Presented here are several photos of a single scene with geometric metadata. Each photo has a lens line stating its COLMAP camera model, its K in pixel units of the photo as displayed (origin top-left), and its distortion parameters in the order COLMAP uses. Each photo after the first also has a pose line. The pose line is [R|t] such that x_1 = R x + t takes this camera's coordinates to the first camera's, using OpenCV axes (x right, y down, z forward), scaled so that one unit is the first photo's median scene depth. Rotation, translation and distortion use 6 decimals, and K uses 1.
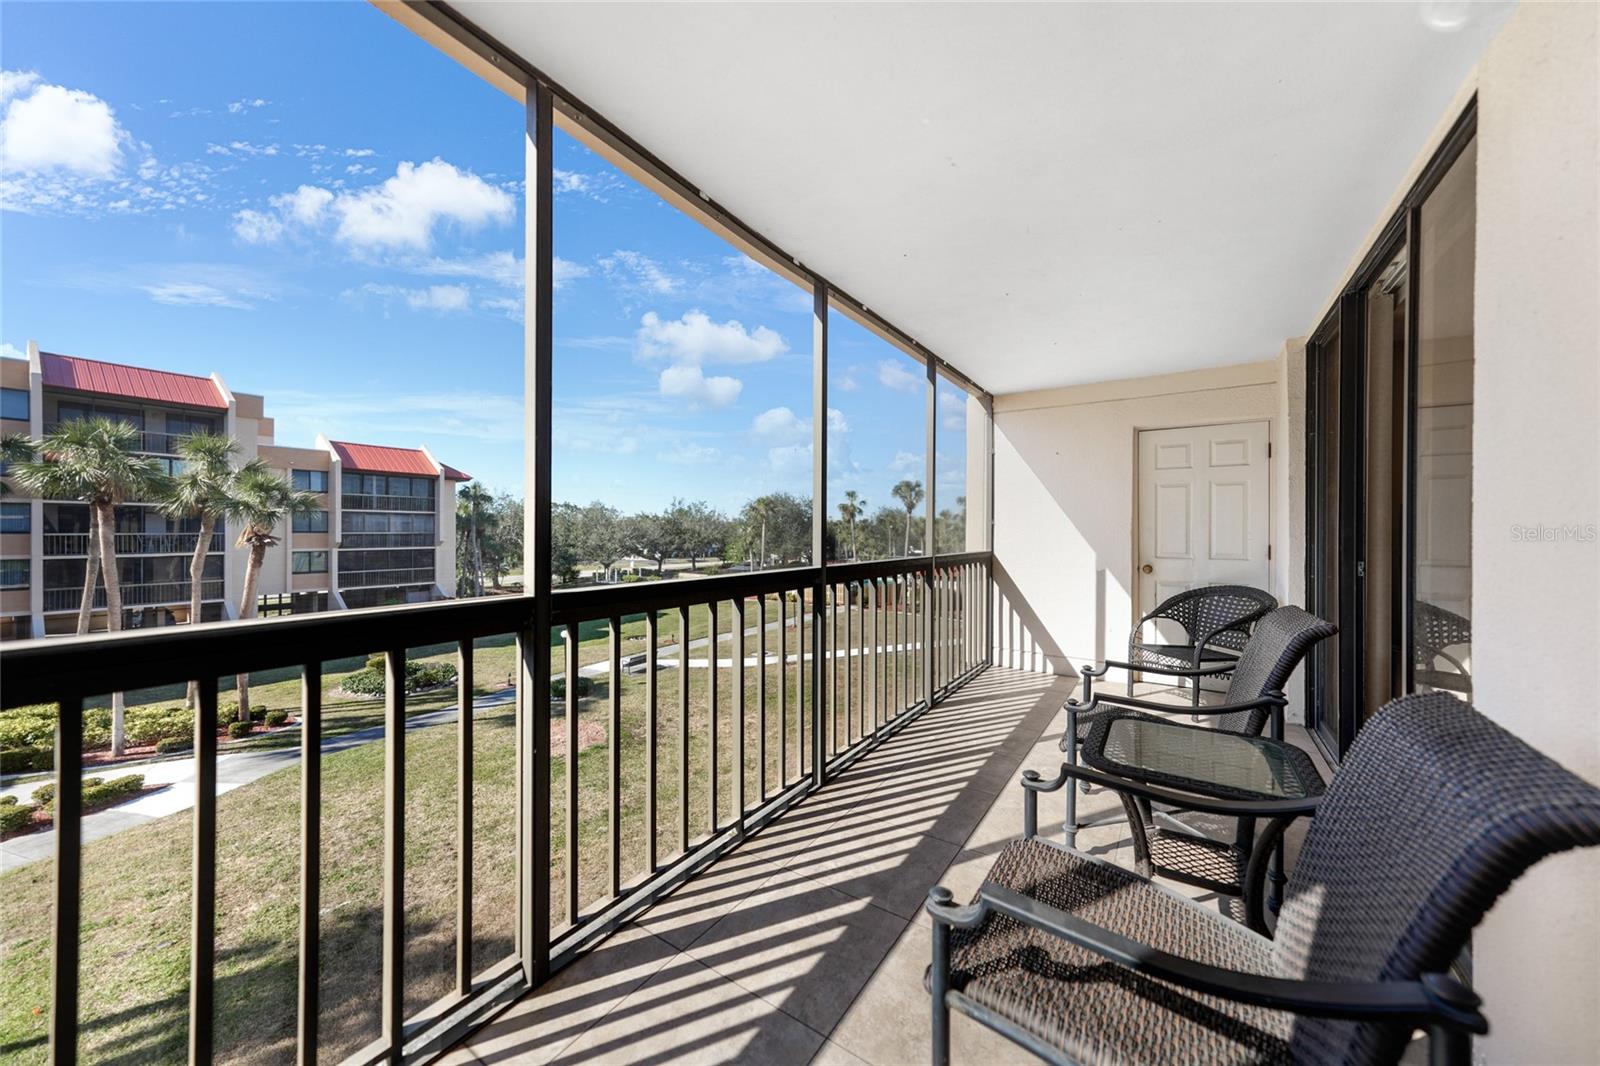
lens RADIAL K [[556.2, 0, 803.1], [0, 556.2, 533.9], [0, 0, 1]] dist [0.000216, 0.002882]
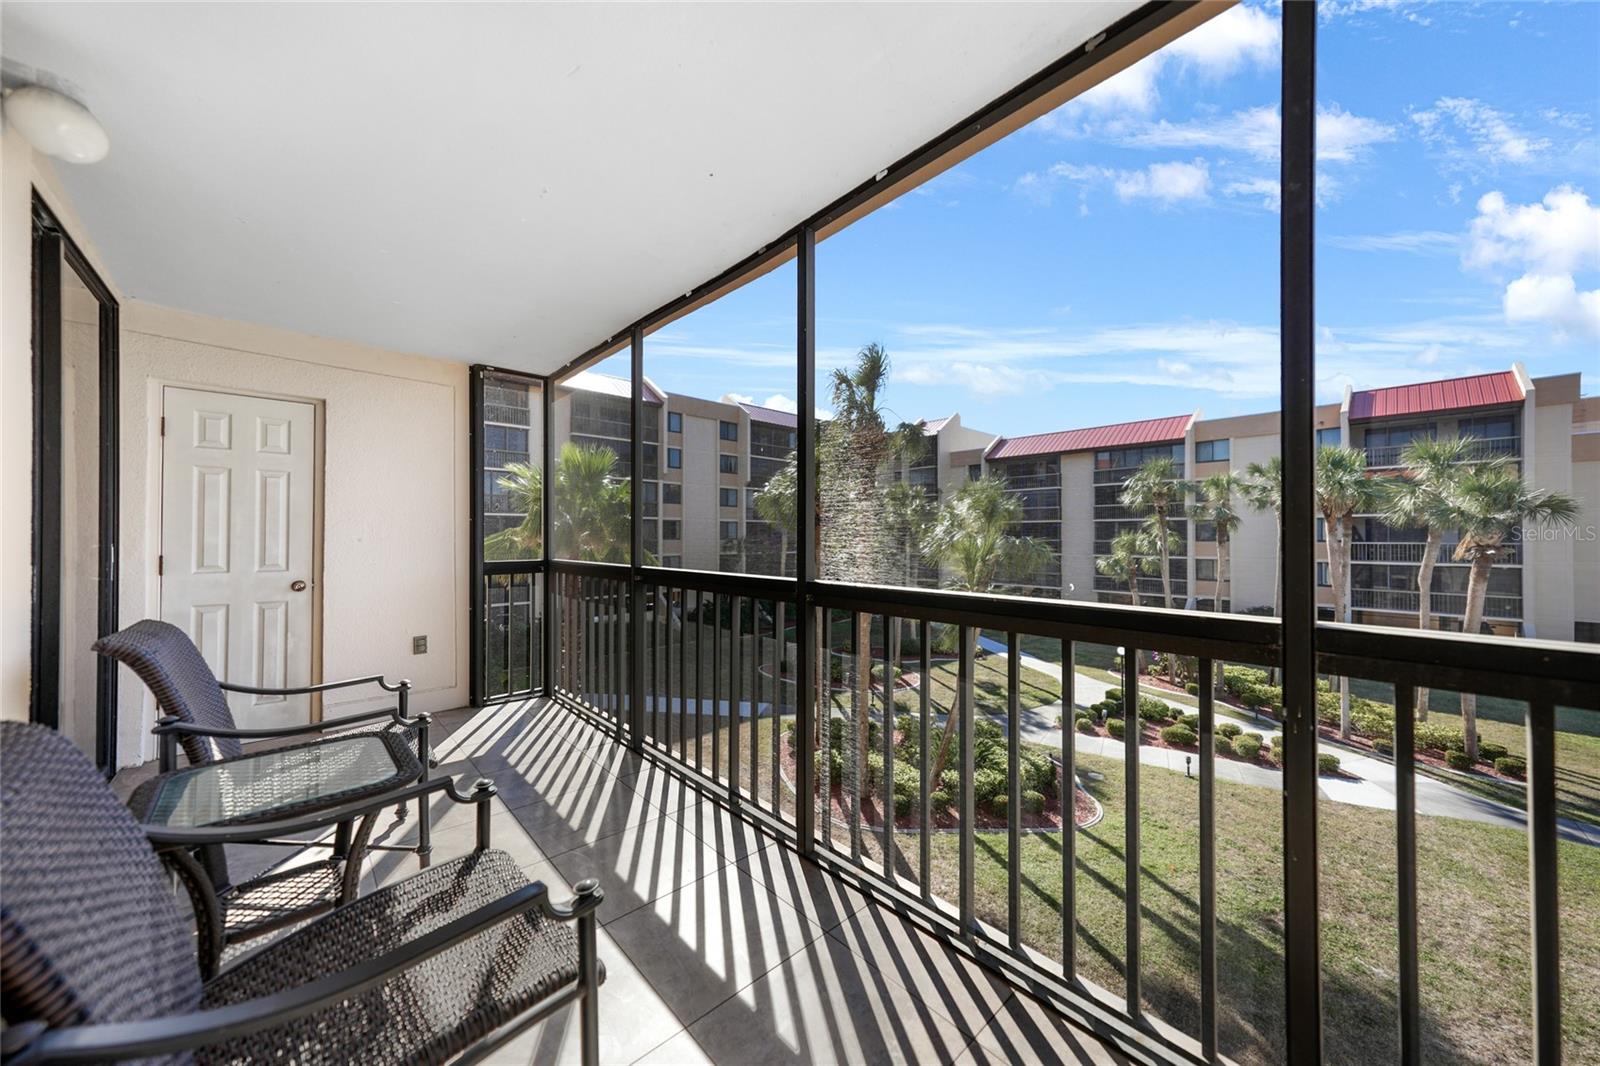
lens RADIAL K [[556.2, 0, 803.1], [0, 556.2, 533.9], [0, 0, 1]] dist [0.000216, 0.002882]
pose [[-0.215897, -0.005249, -0.976402, 0.120479], [-0.012027, 0.999924, -0.002716, -0.001077], [0.976342, 0.011157, -0.215943, 0.172054]]
